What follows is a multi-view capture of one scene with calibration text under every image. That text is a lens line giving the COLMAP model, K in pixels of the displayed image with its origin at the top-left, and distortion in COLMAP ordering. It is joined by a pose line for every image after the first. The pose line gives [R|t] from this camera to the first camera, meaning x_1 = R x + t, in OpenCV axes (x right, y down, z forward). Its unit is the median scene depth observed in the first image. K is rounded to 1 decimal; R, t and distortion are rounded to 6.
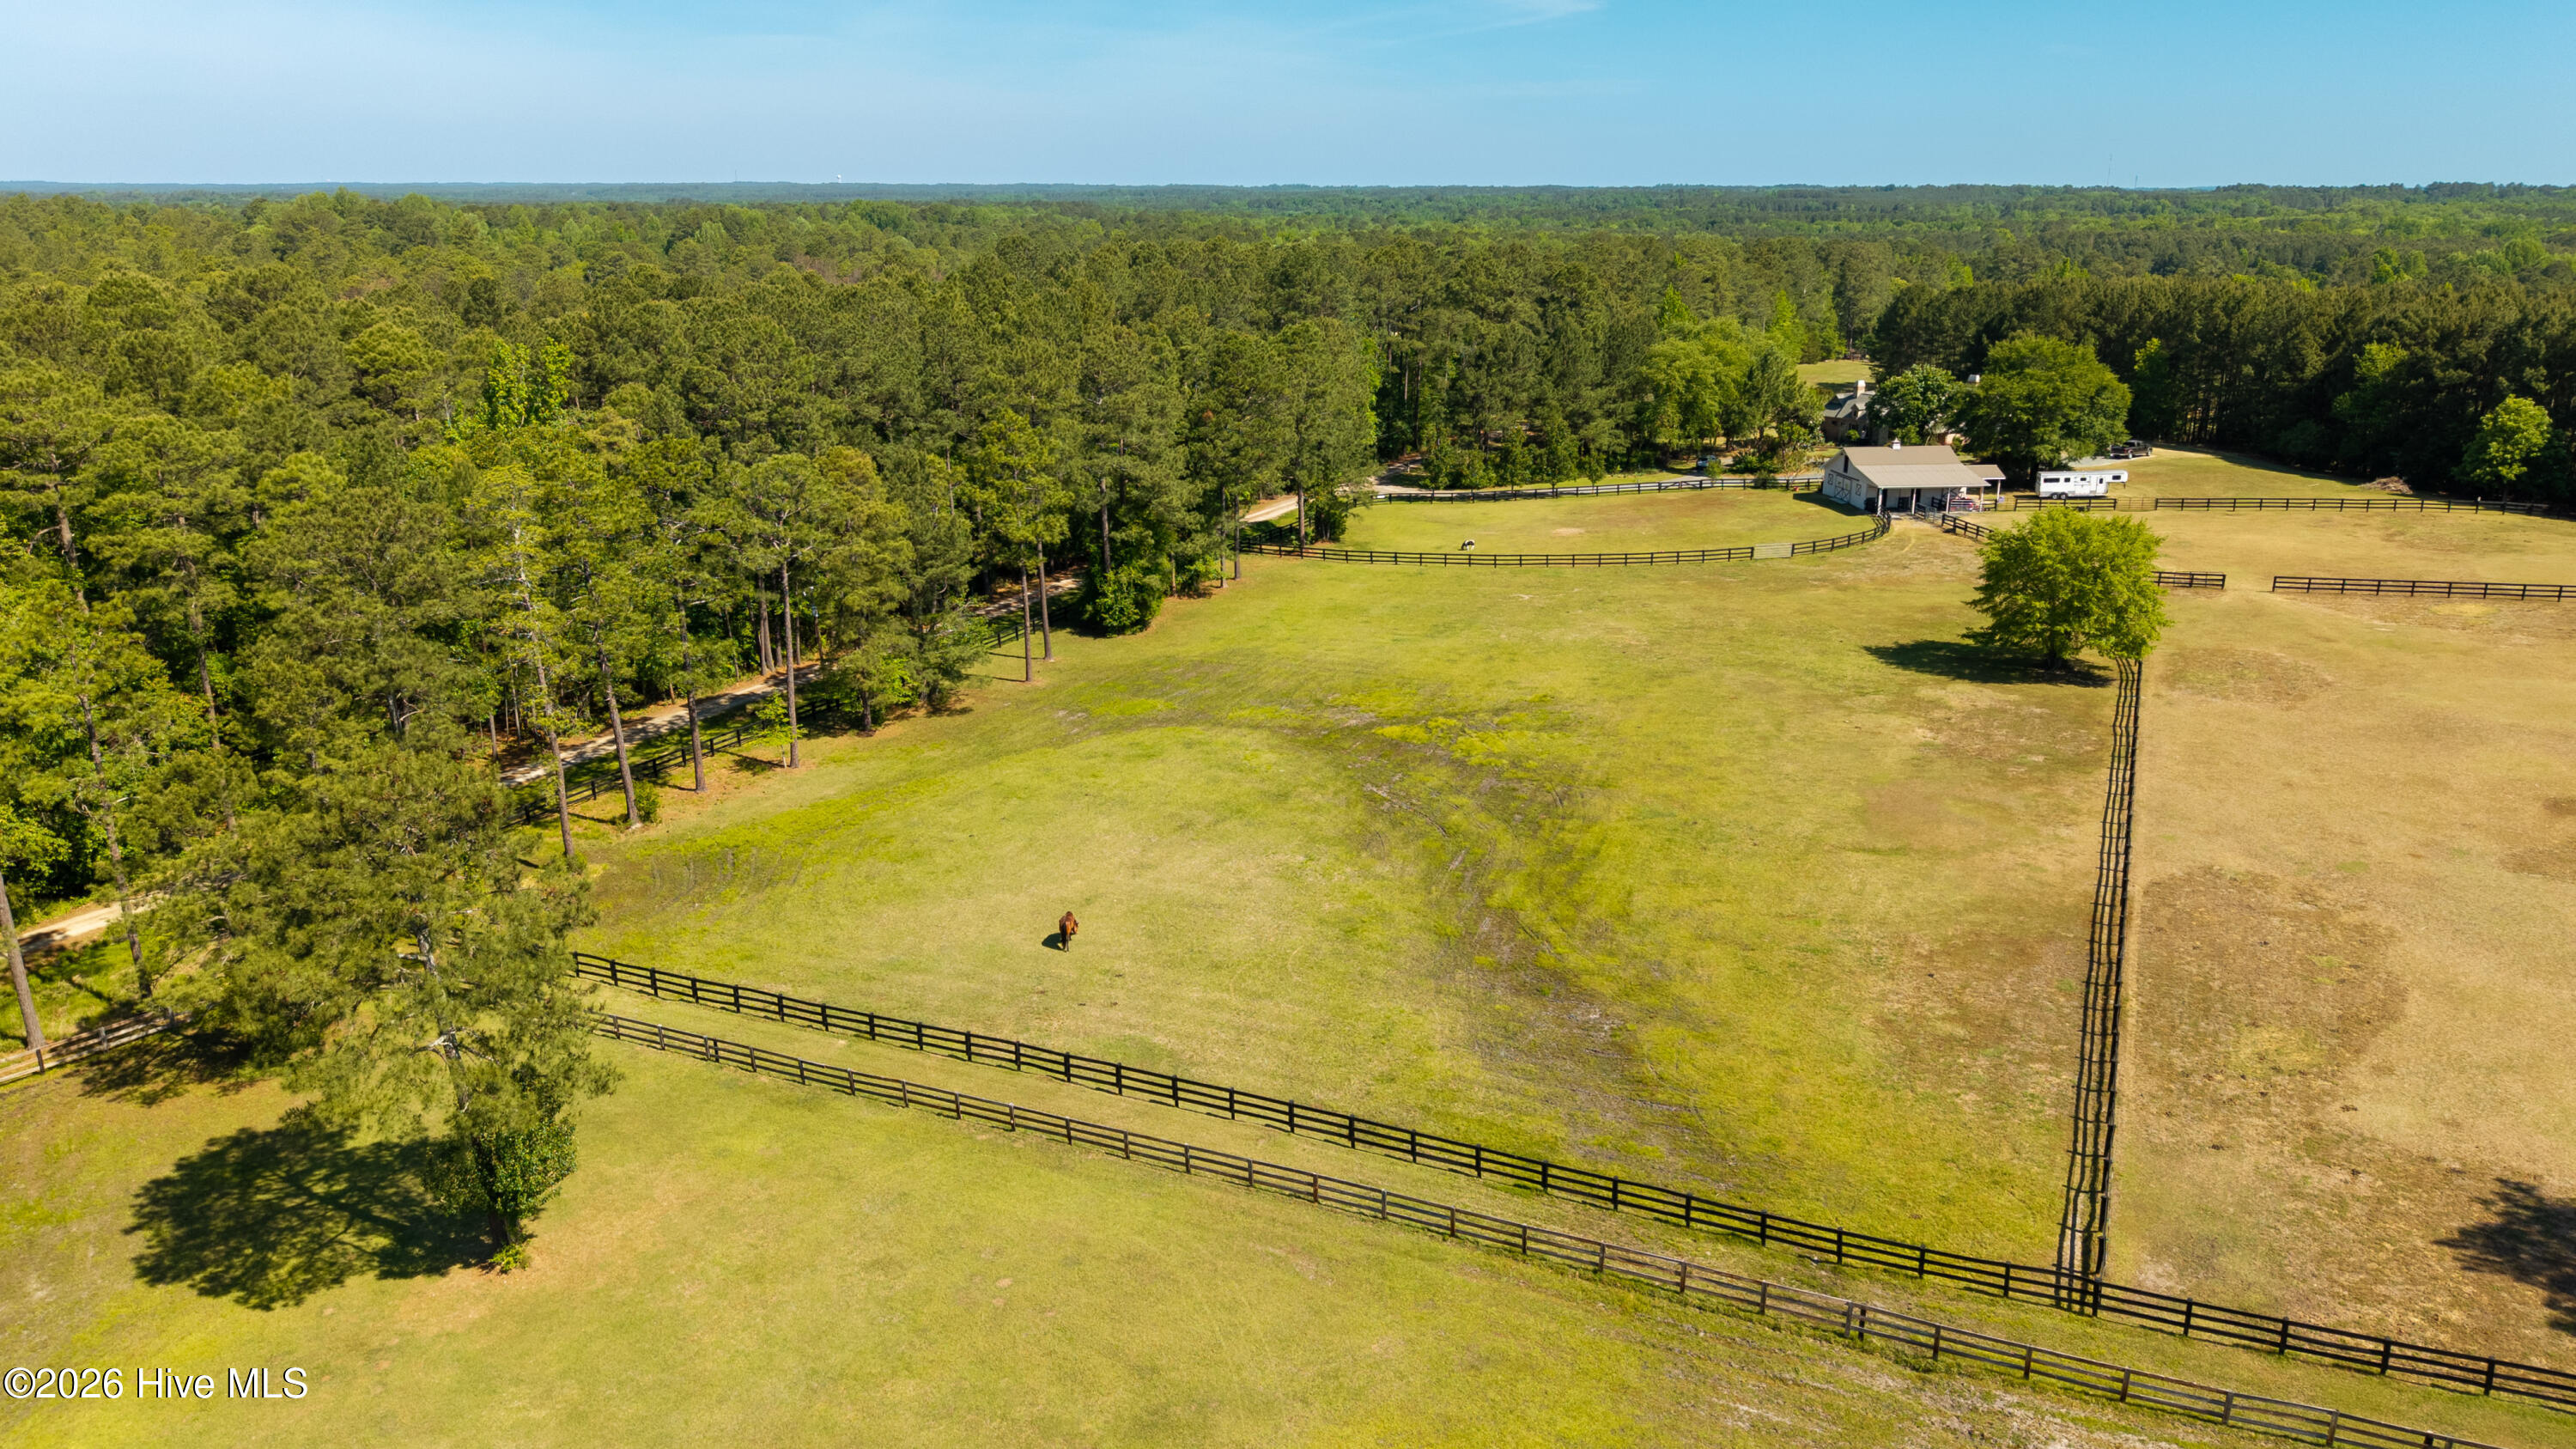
lens RADIAL K [[1746.6, 0, 1288.0], [0, 1746.6, 724.5], [0, 0, 1]] dist [0.008799, -0.005096]
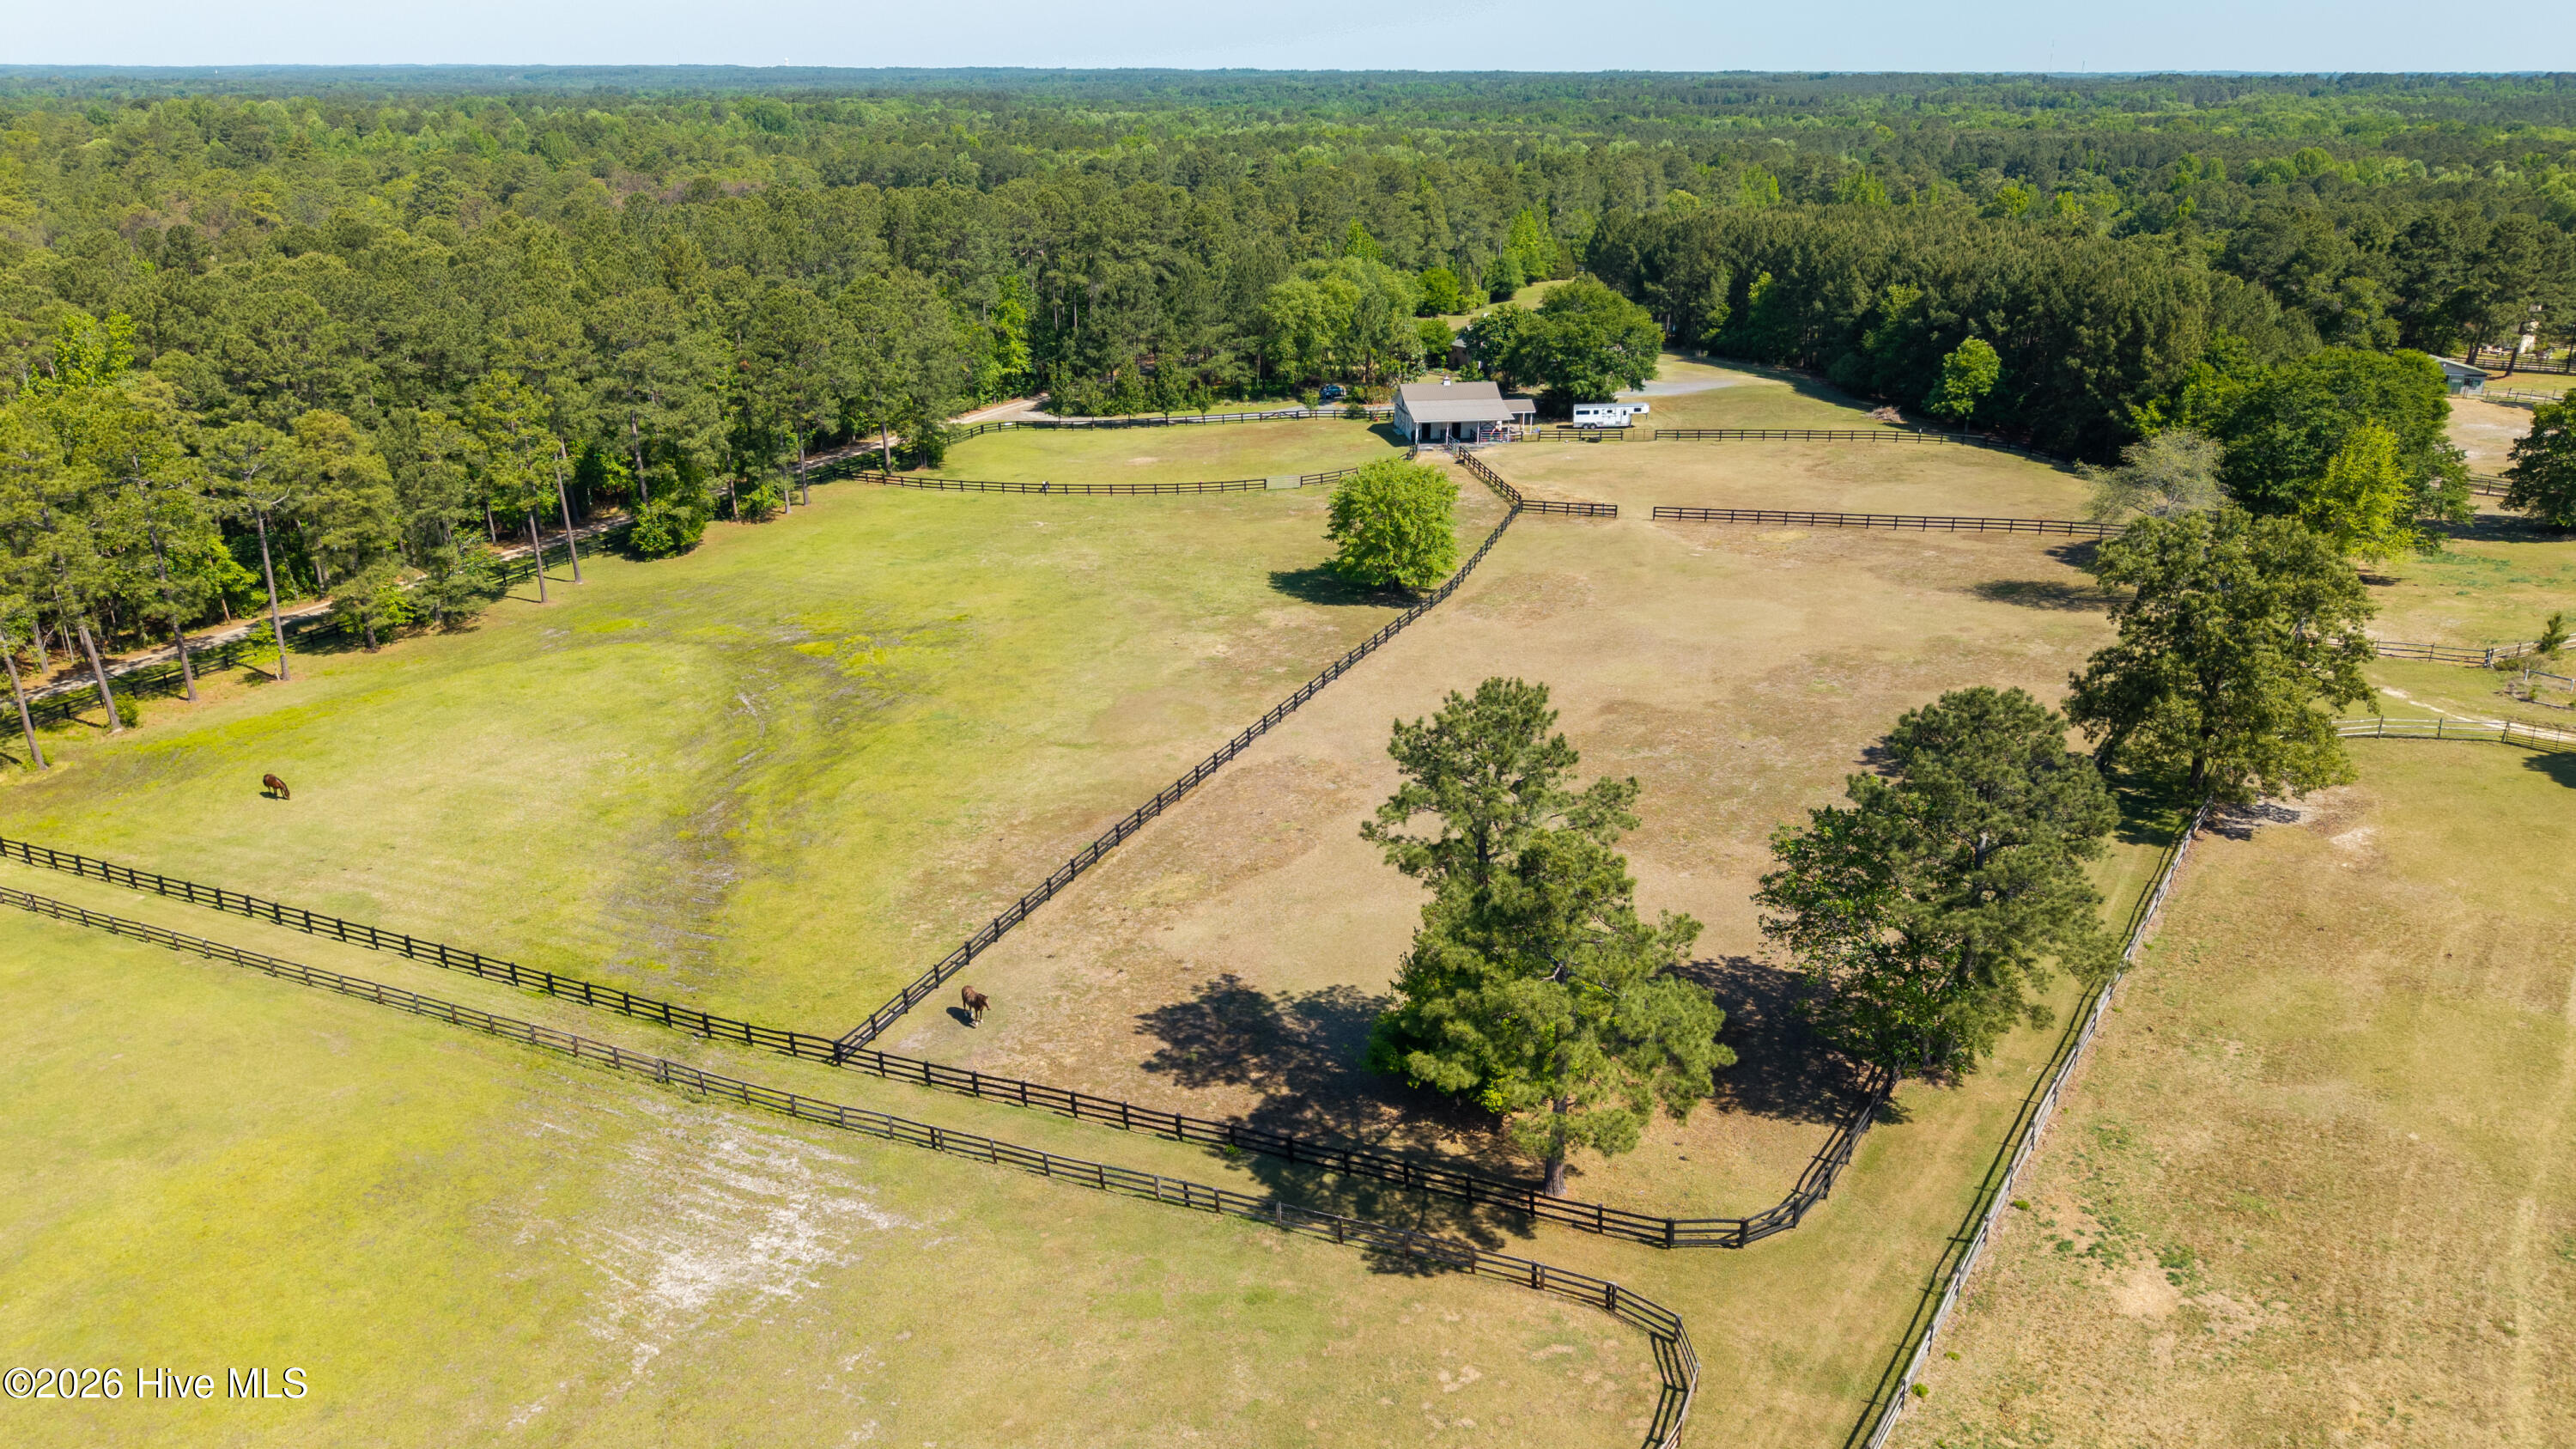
lens RADIAL K [[1711.7, 0, 1288.0], [0, 1711.7, 724.5], [0, 0, 1]] dist [0.037848, -0.044457]
pose [[0.999844, -0.004822, 0.017017, 0.294802], [0.003685, 0.997799, 0.066202, -0.015704], [-0.017299, -0.066129, 0.997661, -0.154839]]
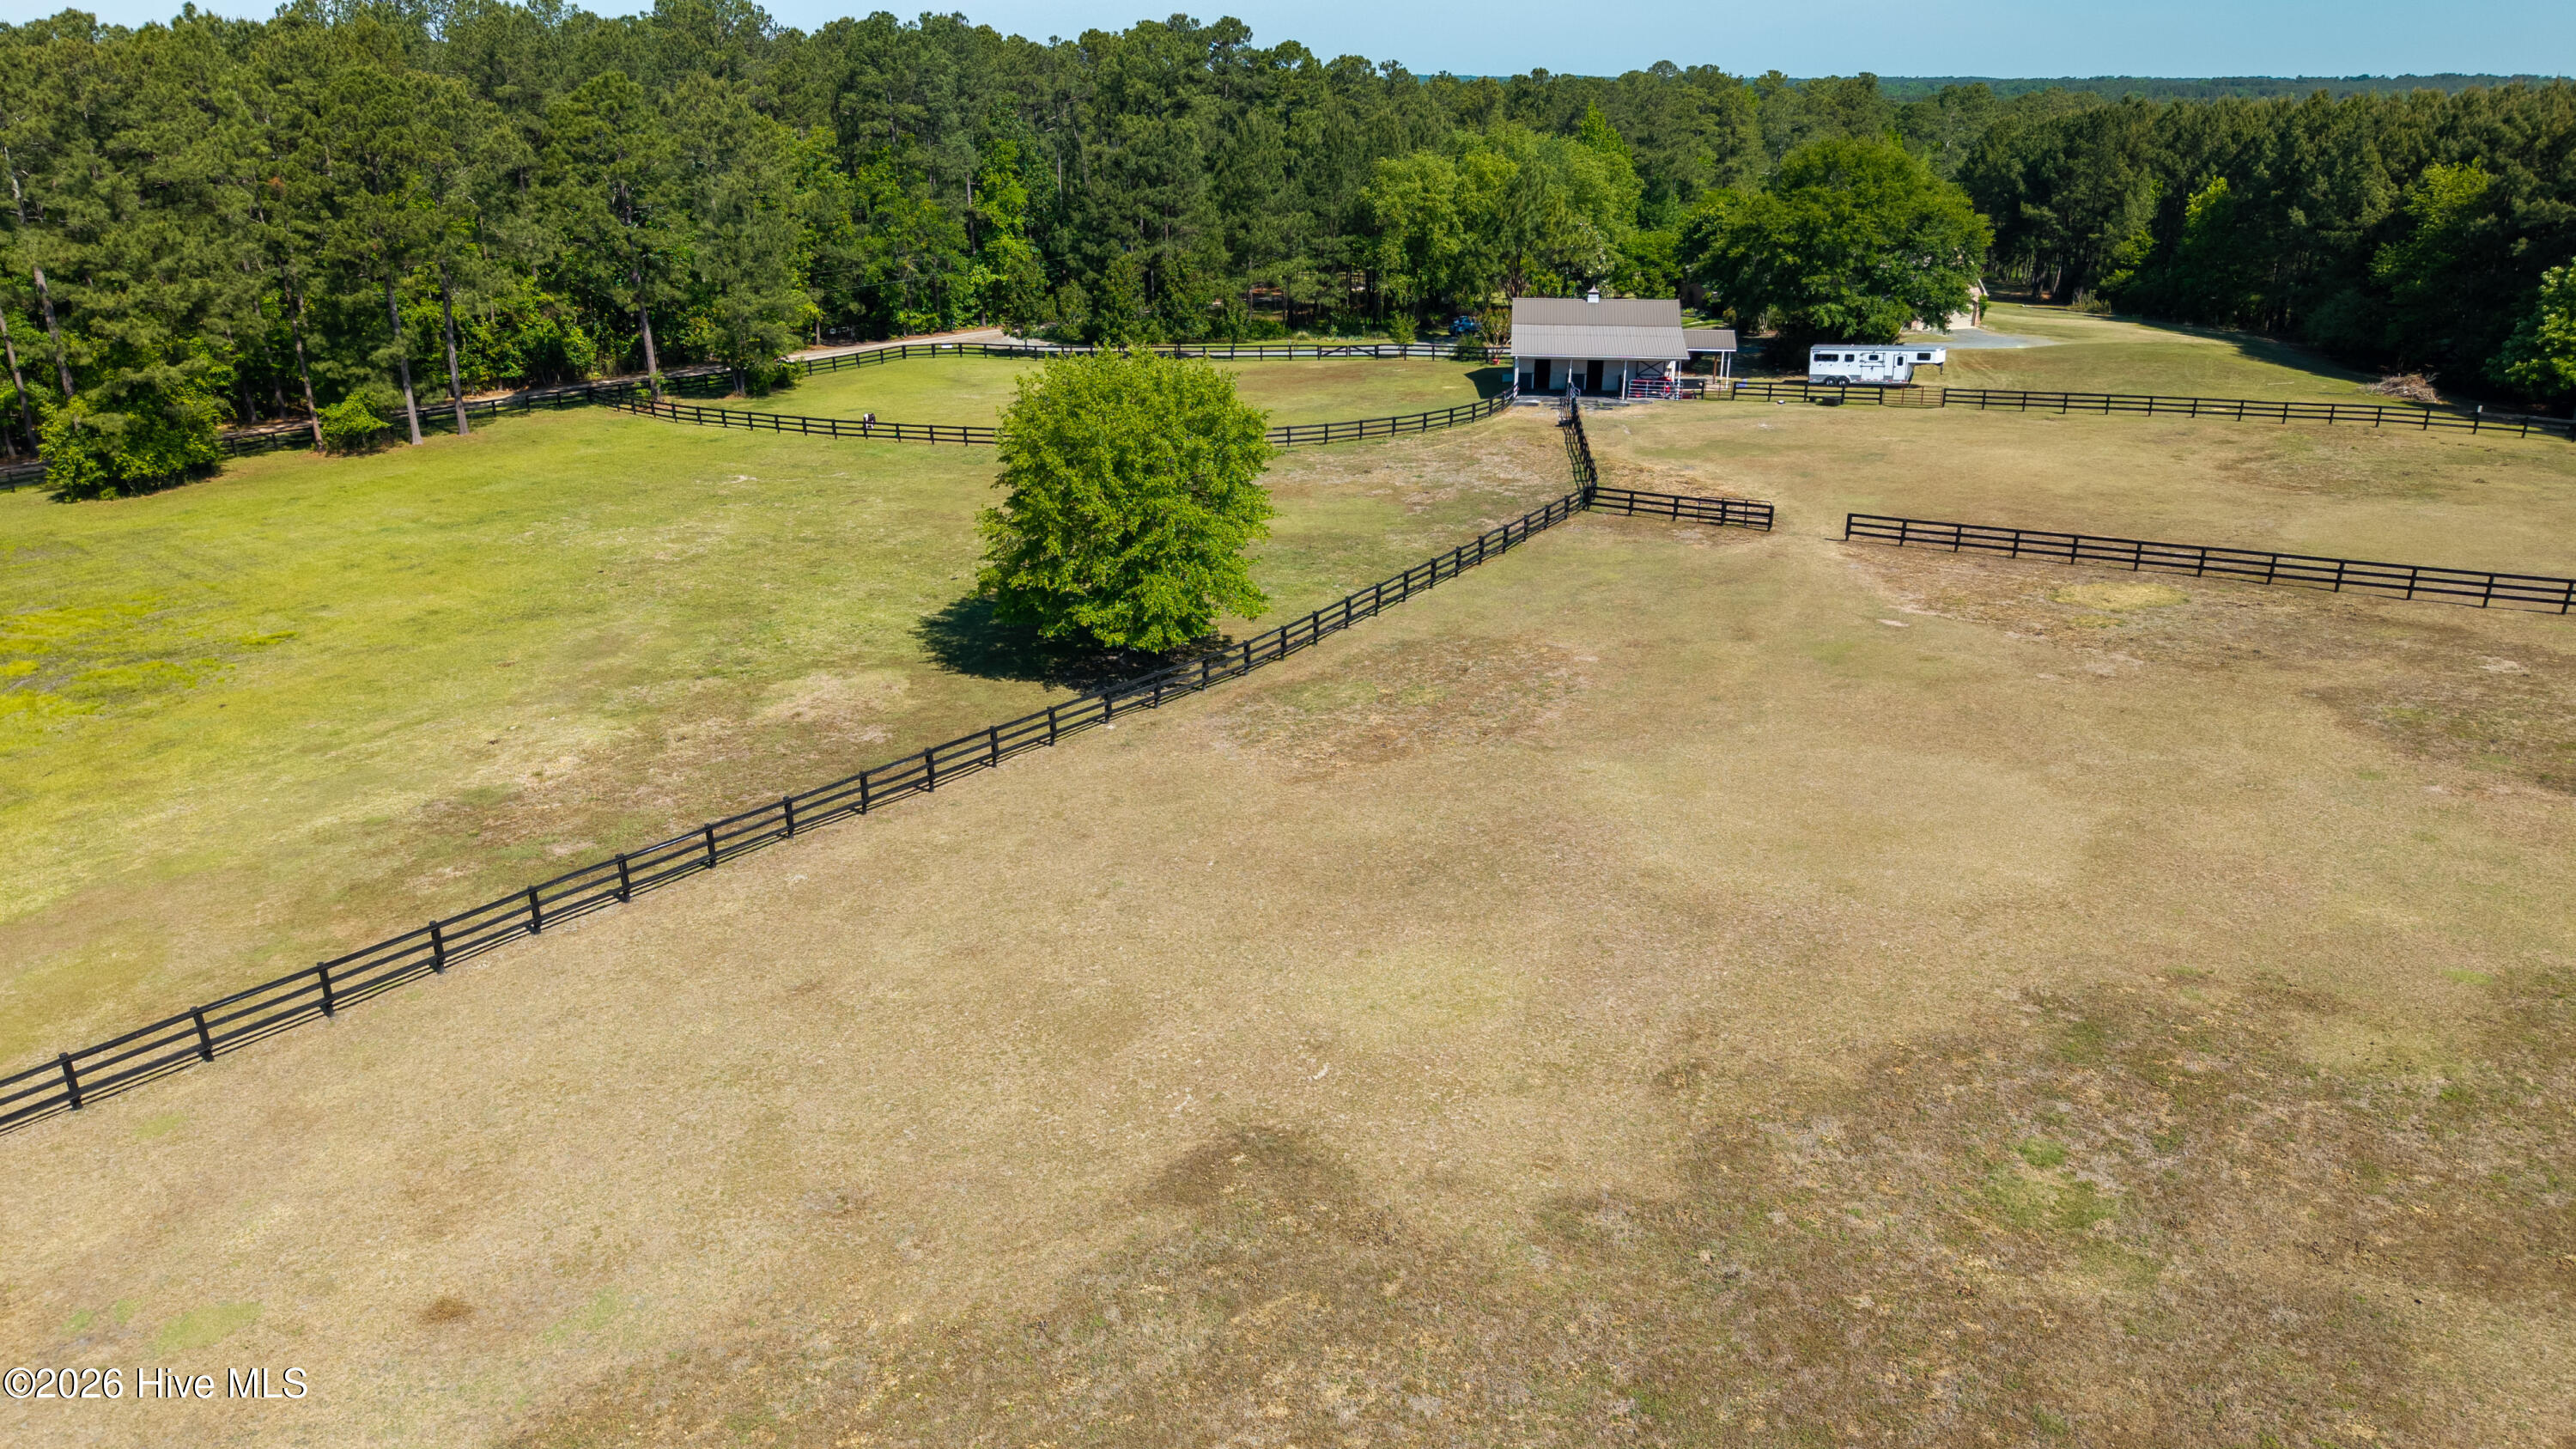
lens RADIAL K [[1693.8, 0, 1288.0], [0, 1693.8, 724.5], [0, 0, 1]] dist [0.001585, -0.002118]
pose [[0.972546, 0.084808, -0.216709, 0.508298], [-0.070942, 0.994951, 0.070994, -0.042906], [0.221636, -0.053671, 0.973651, 0.424401]]
